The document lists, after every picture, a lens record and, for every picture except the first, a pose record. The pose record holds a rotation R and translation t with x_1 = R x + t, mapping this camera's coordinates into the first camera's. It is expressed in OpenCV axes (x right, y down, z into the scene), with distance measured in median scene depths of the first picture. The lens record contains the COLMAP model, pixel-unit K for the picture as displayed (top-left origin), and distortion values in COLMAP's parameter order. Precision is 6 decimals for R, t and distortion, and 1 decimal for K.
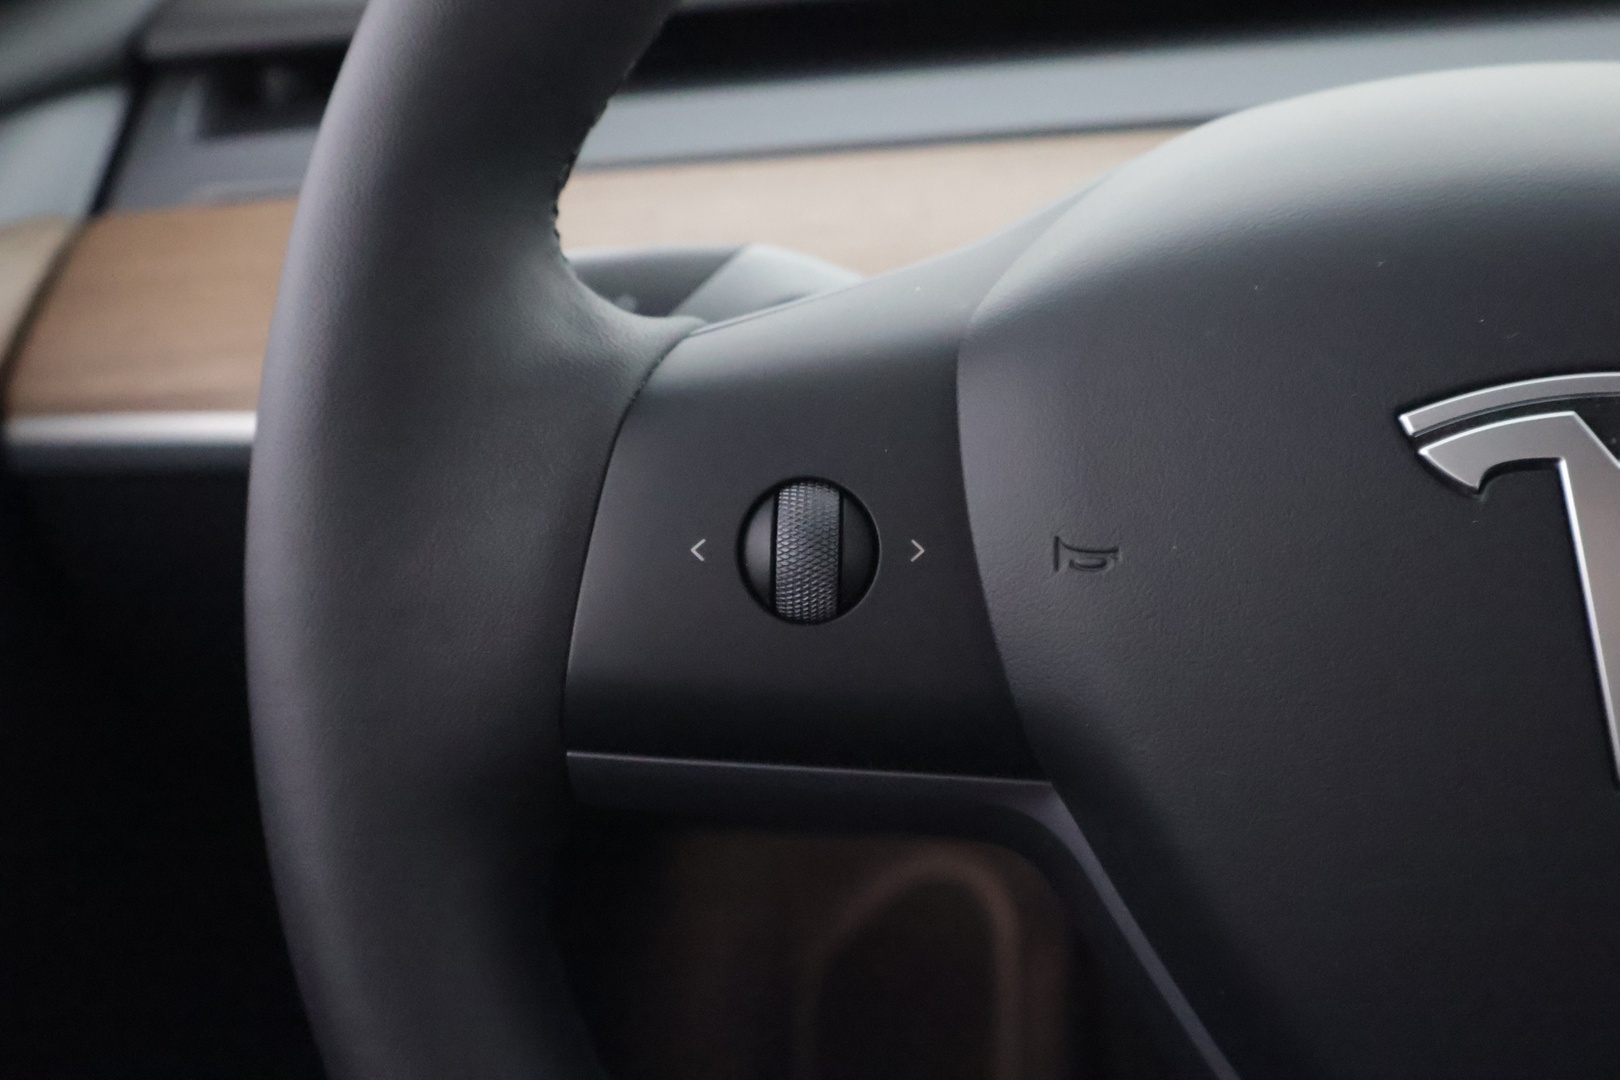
lens RADIAL K [[2696.6, 0, 810.0], [0, 2696.6, 540.0], [0, 0, 1]] dist [-0.030269, -0.064267]
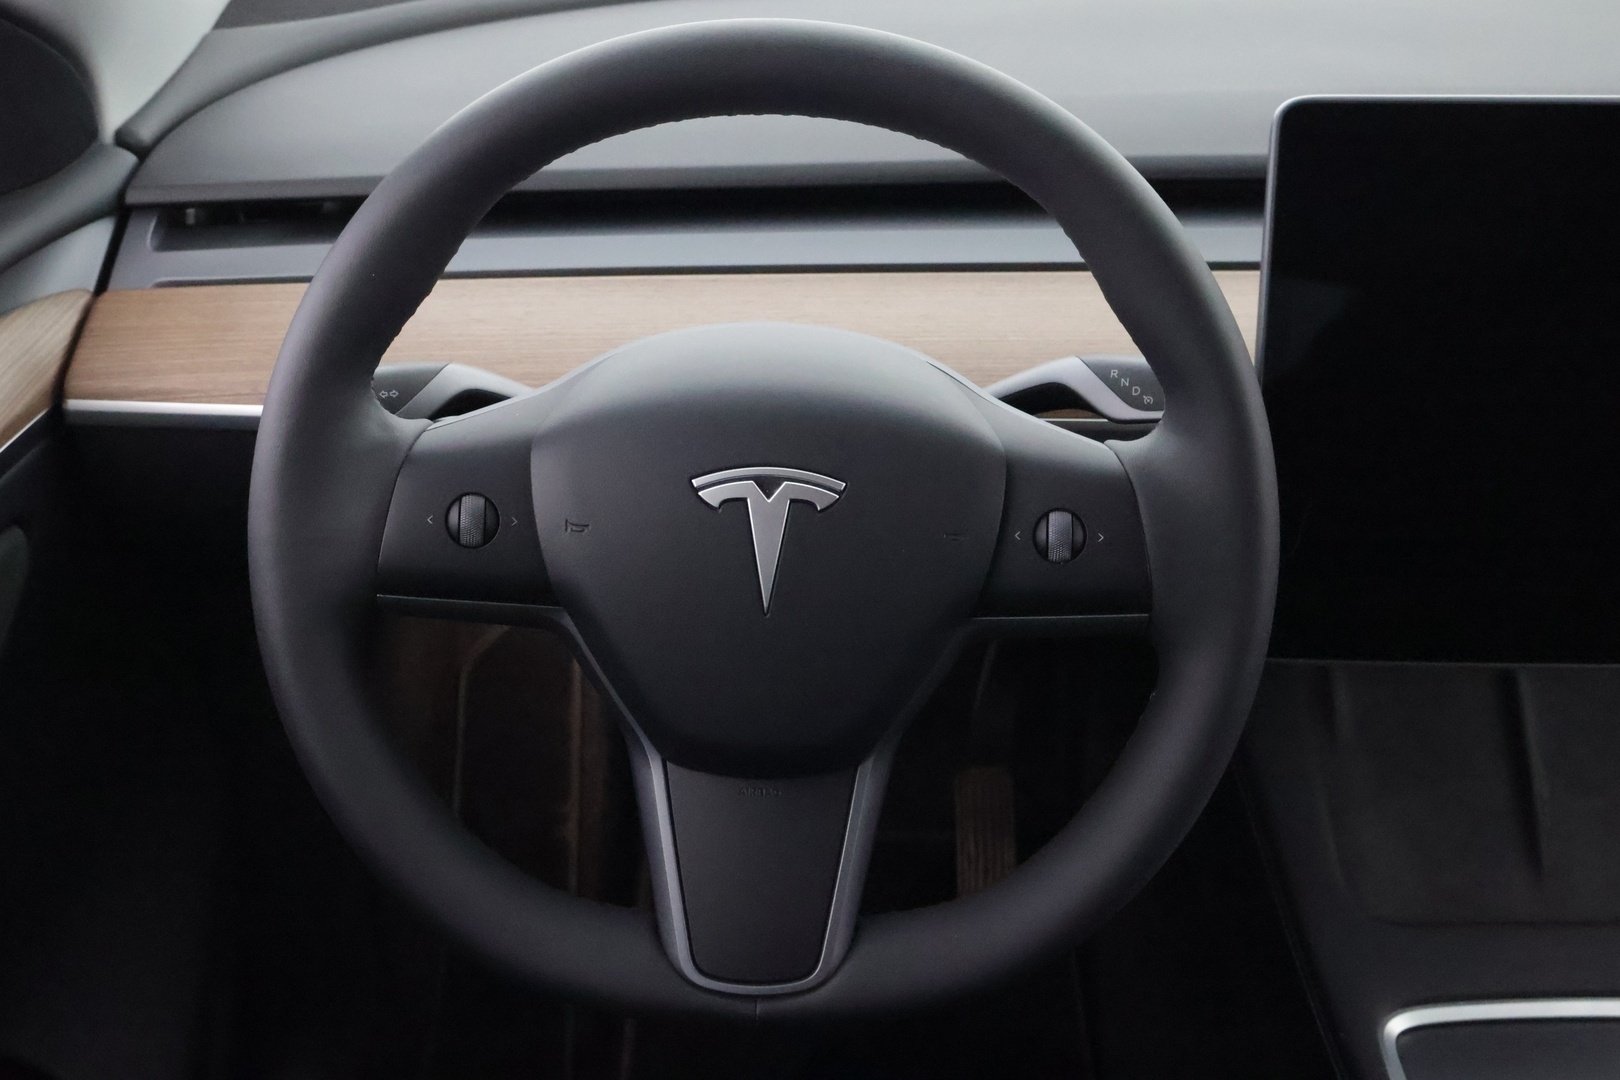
lens RADIAL K [[2131.1, 0, 810.0], [0, 2131.1, 540.0], [0, 0, 1]] dist [-0.004112, -0.023506]
pose [[0.986901, 0.015119, 0.160615, -0.009245], [-0.030941, 0.994855, 0.096473, -0.187050], [-0.158330, -0.100179, 0.982291, -1.090515]]
